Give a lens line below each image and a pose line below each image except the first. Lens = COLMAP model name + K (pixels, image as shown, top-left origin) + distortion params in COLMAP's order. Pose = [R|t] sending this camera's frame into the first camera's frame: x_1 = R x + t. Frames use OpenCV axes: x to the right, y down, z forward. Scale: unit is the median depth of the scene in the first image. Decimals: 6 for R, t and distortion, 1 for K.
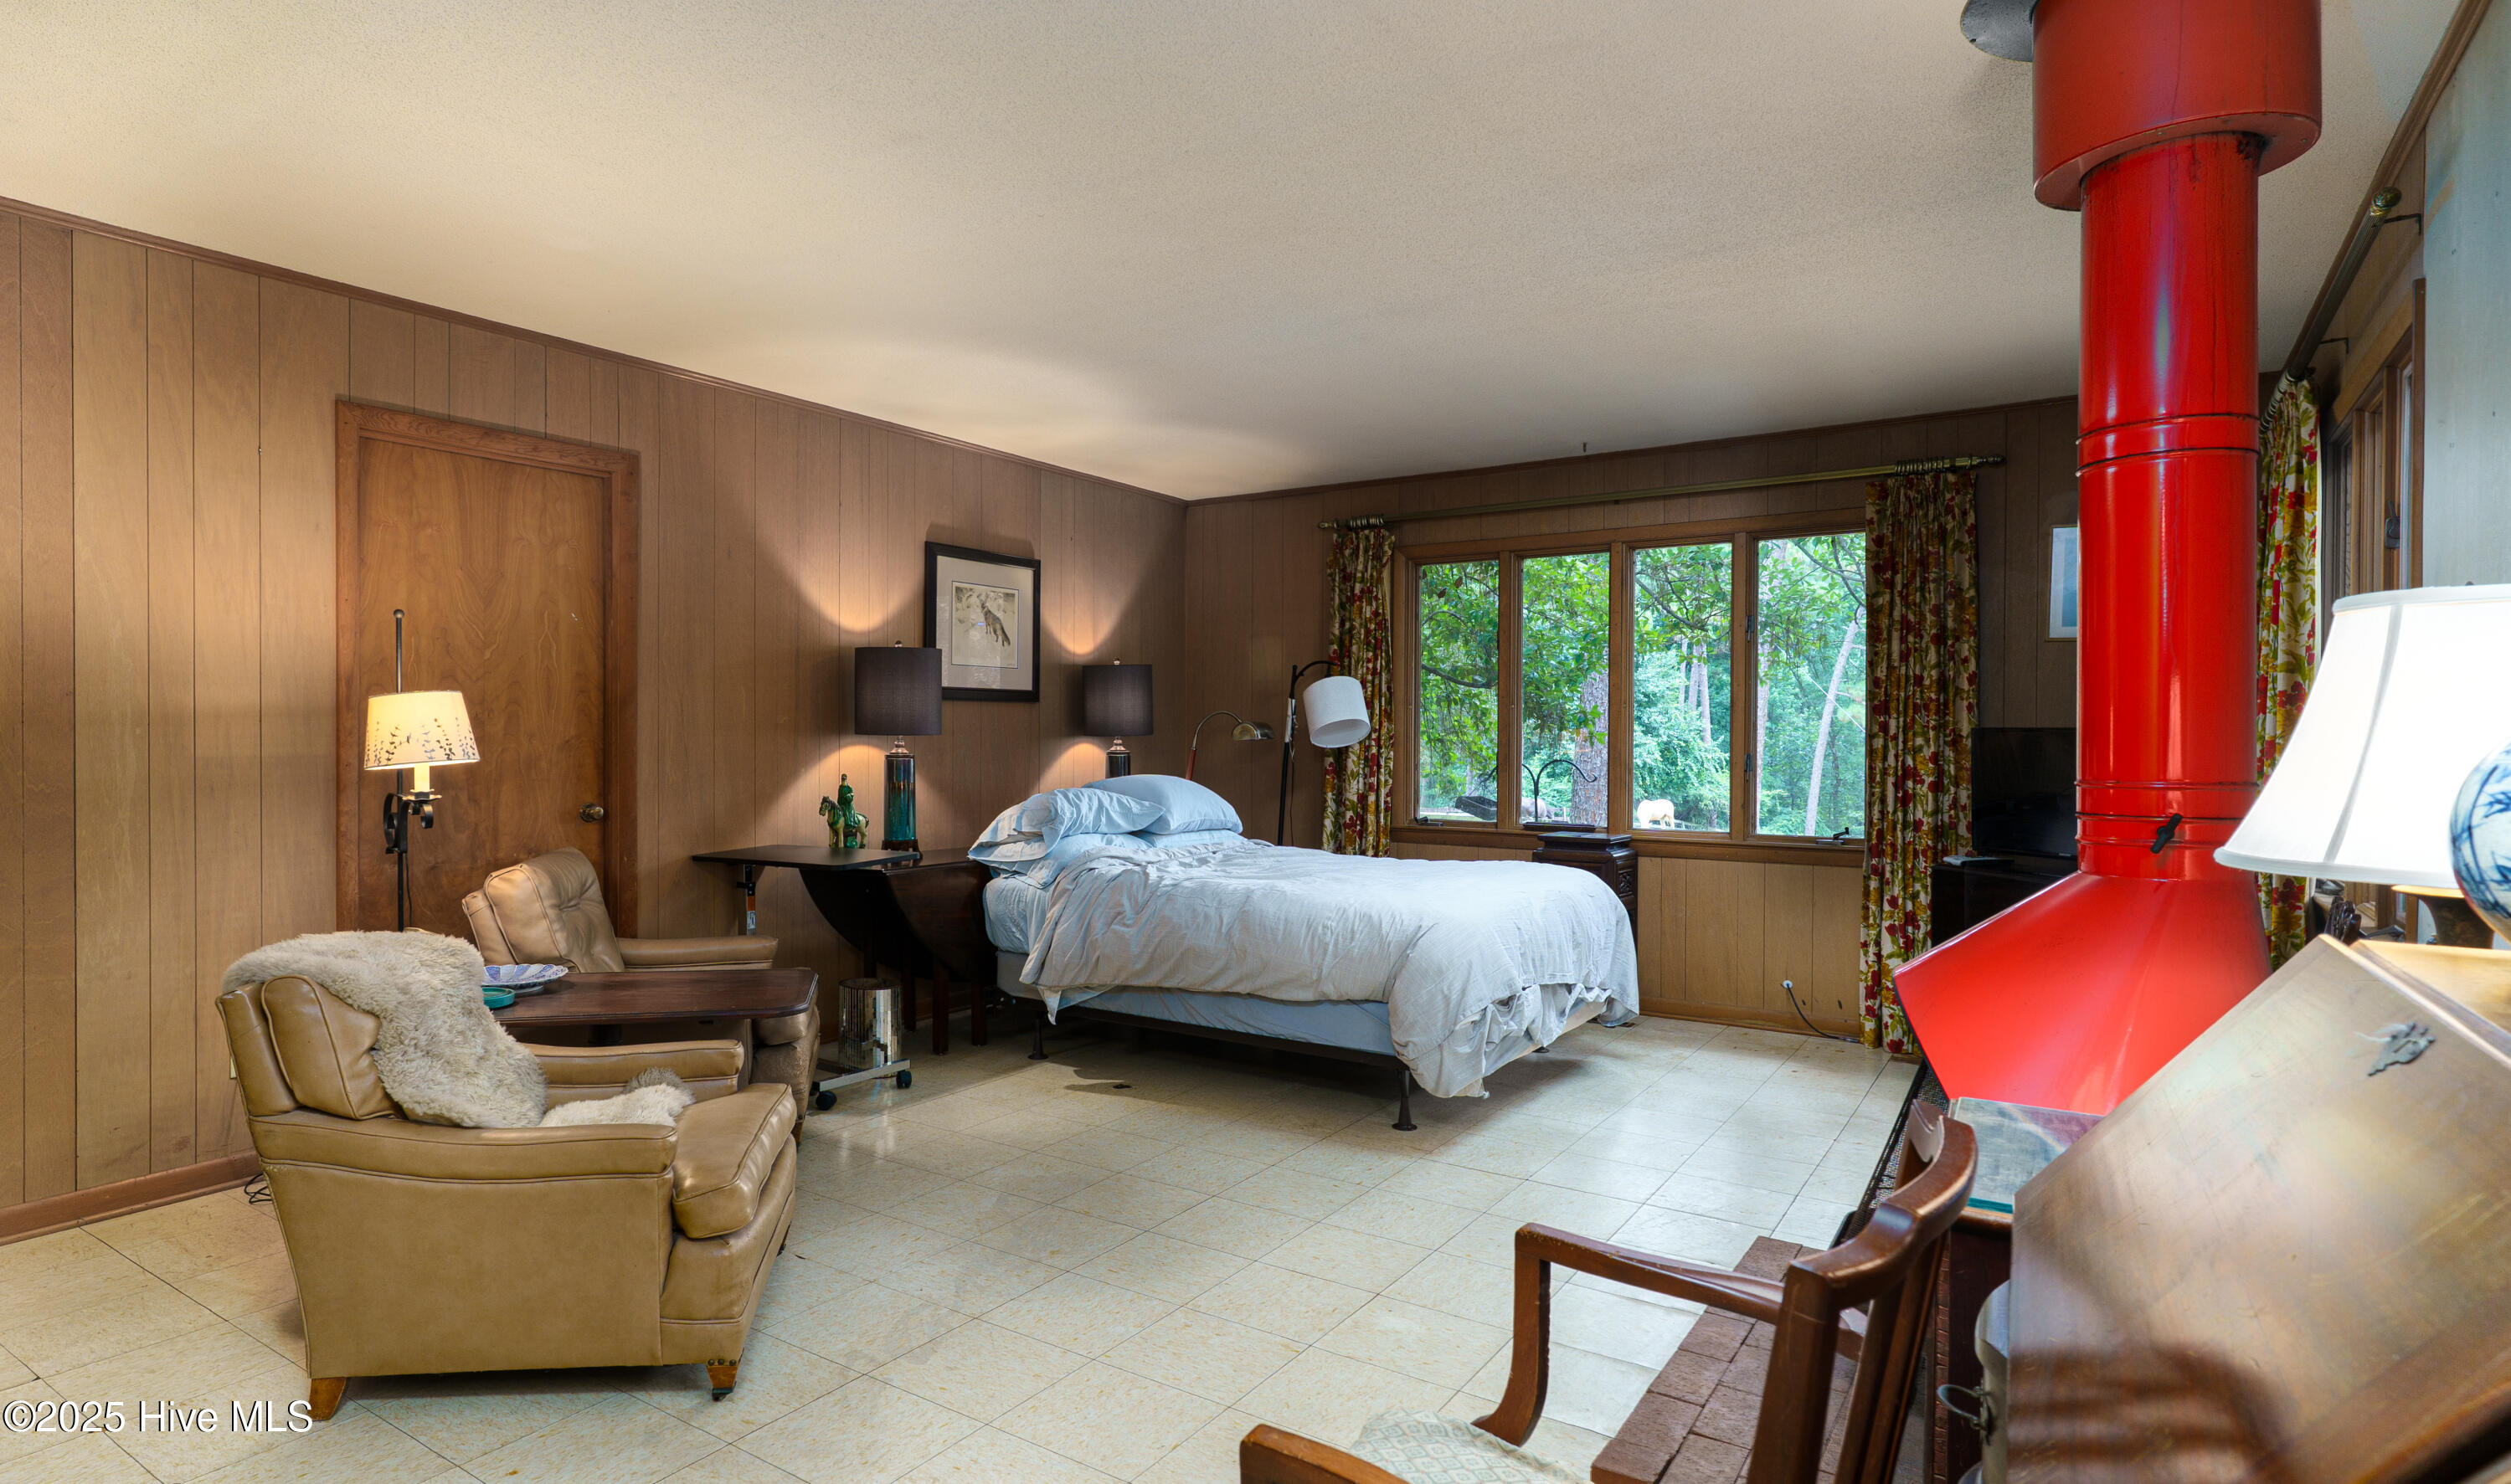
lens RADIAL K [[1315.6, 0, 1088.4], [0, 1315.6, 747.1], [0, 0, 1]] dist [0.001252, 0.000174]
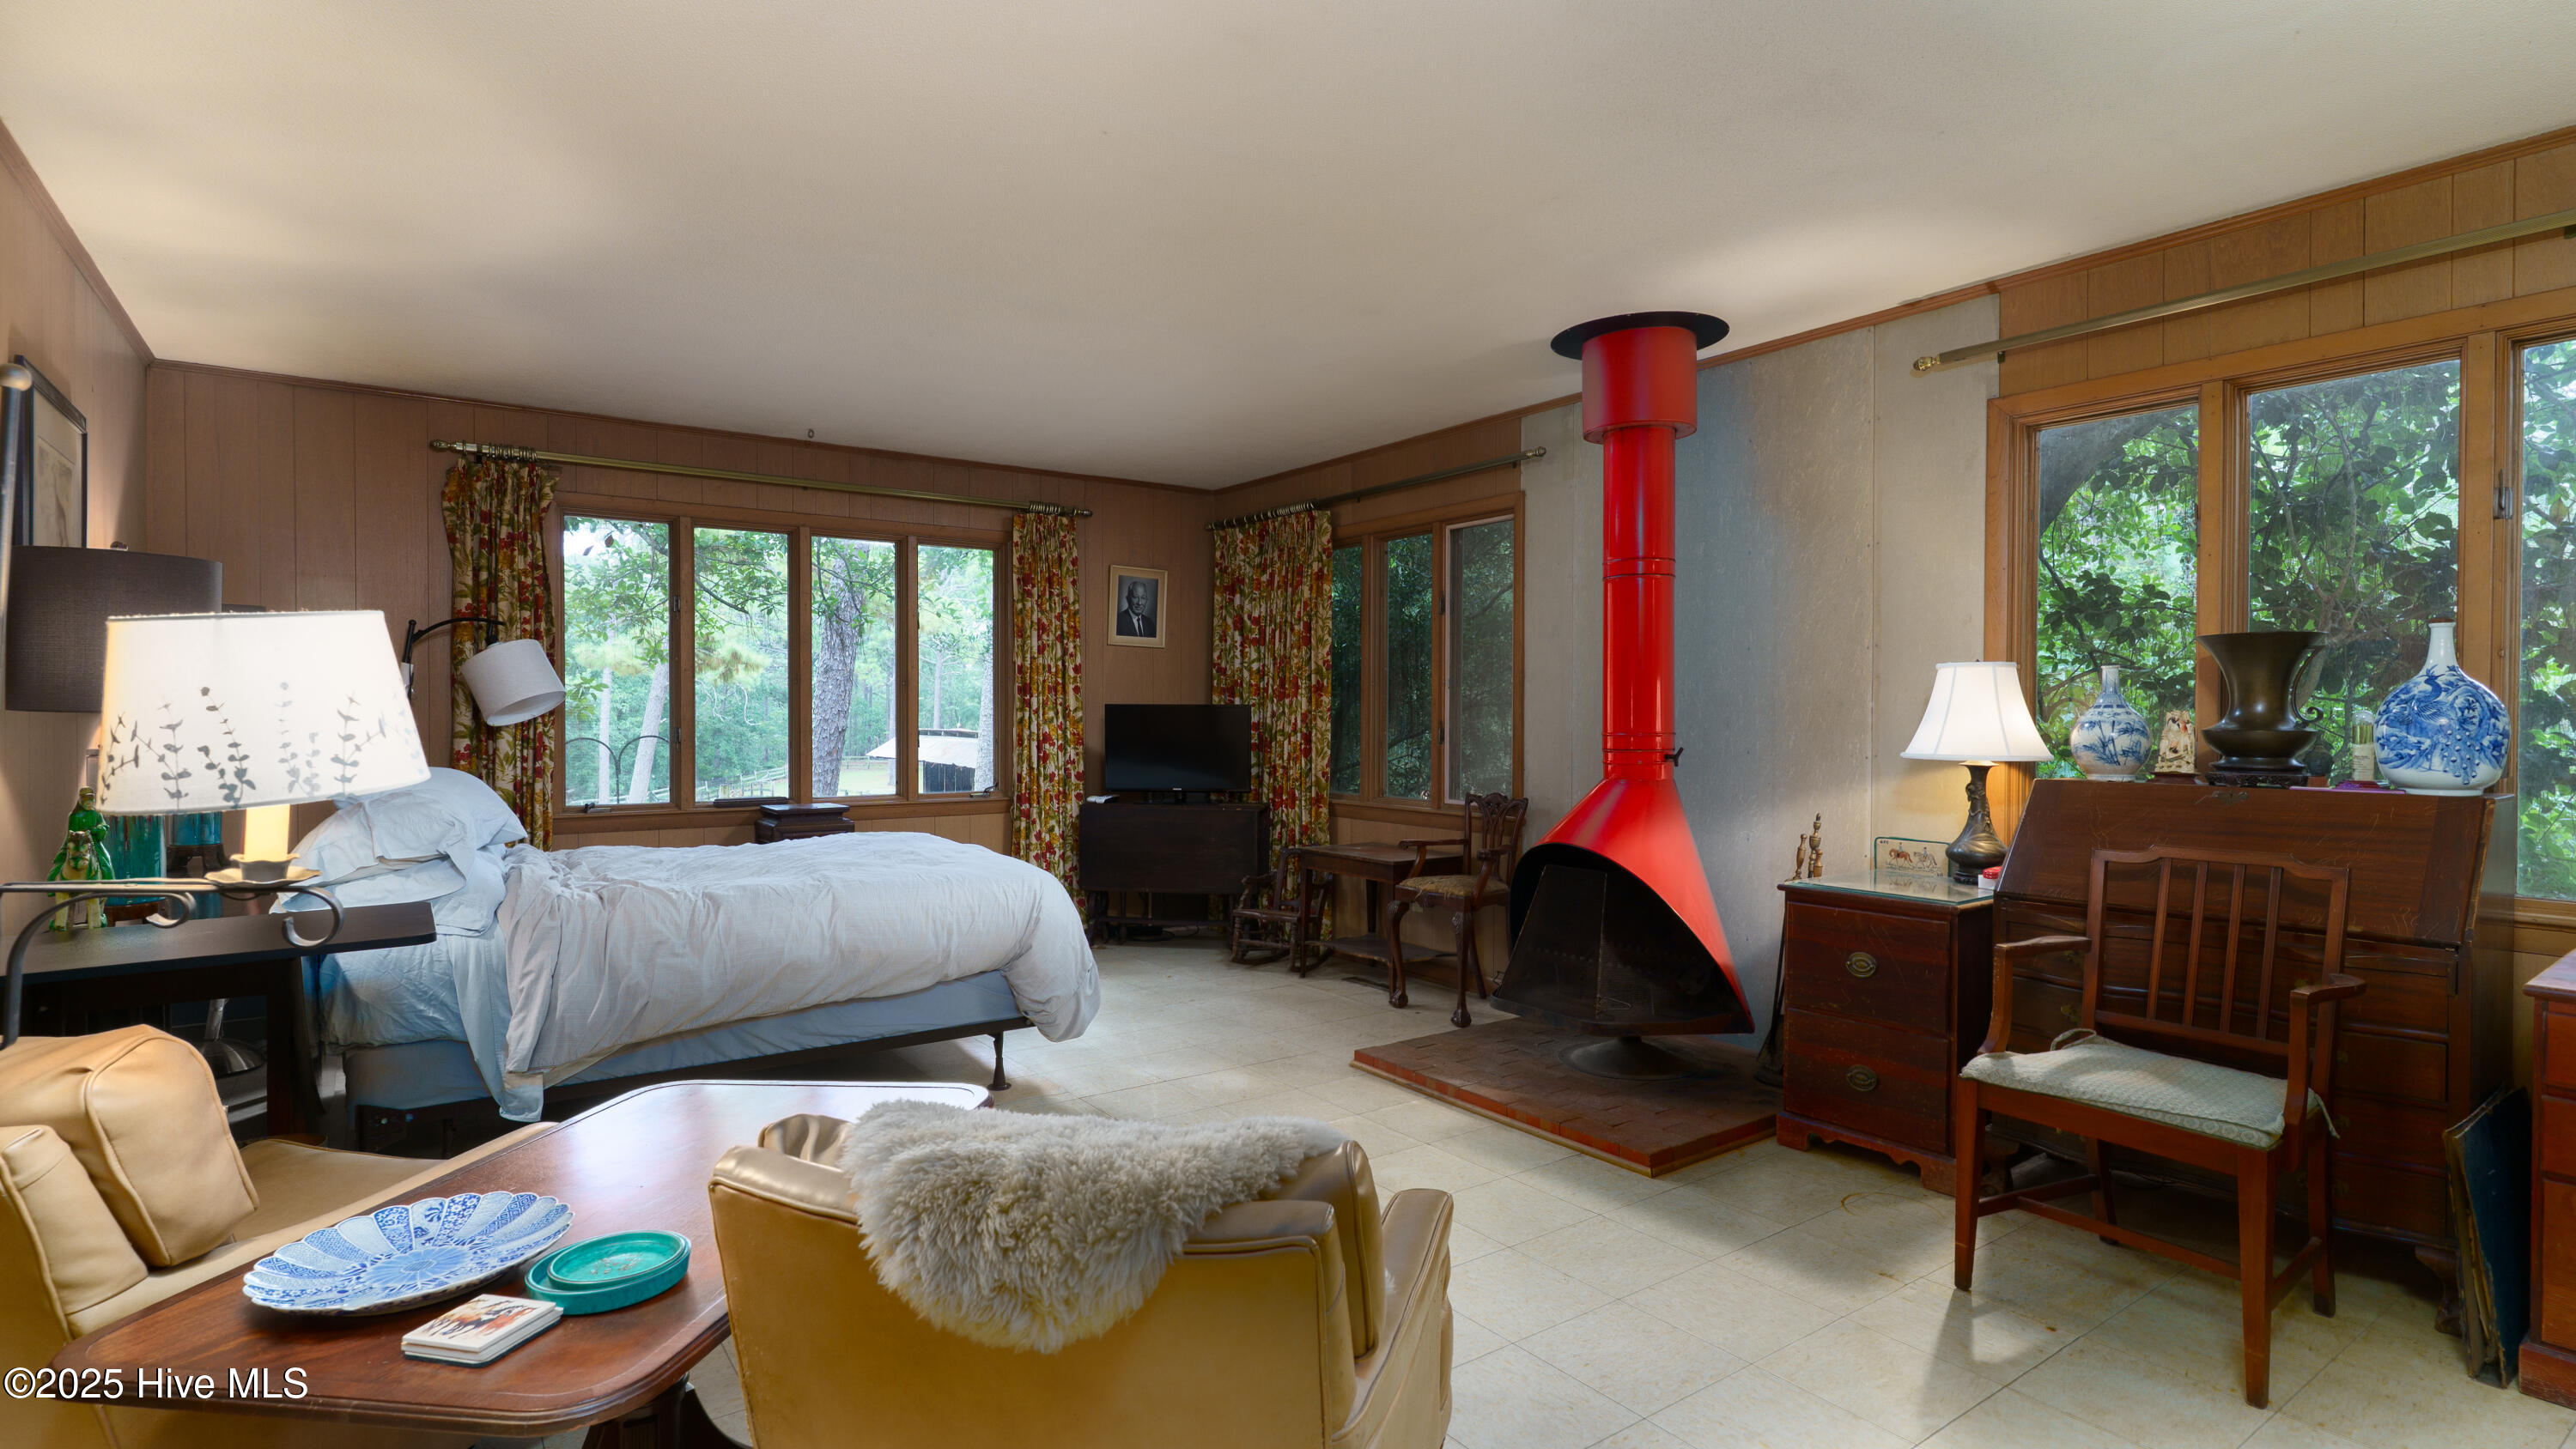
lens RADIAL K [[1254.7, 0, 1288.0], [0, 1254.7, 724.5], [0, 0, 1]] dist [-0.000945, -0.000152]
pose [[0.297974, -0.014034, 0.954471, -0.591797], [0.009178, 0.999888, 0.011836, -0.007802], [-0.954530, 0.005234, 0.298069, 0.446138]]
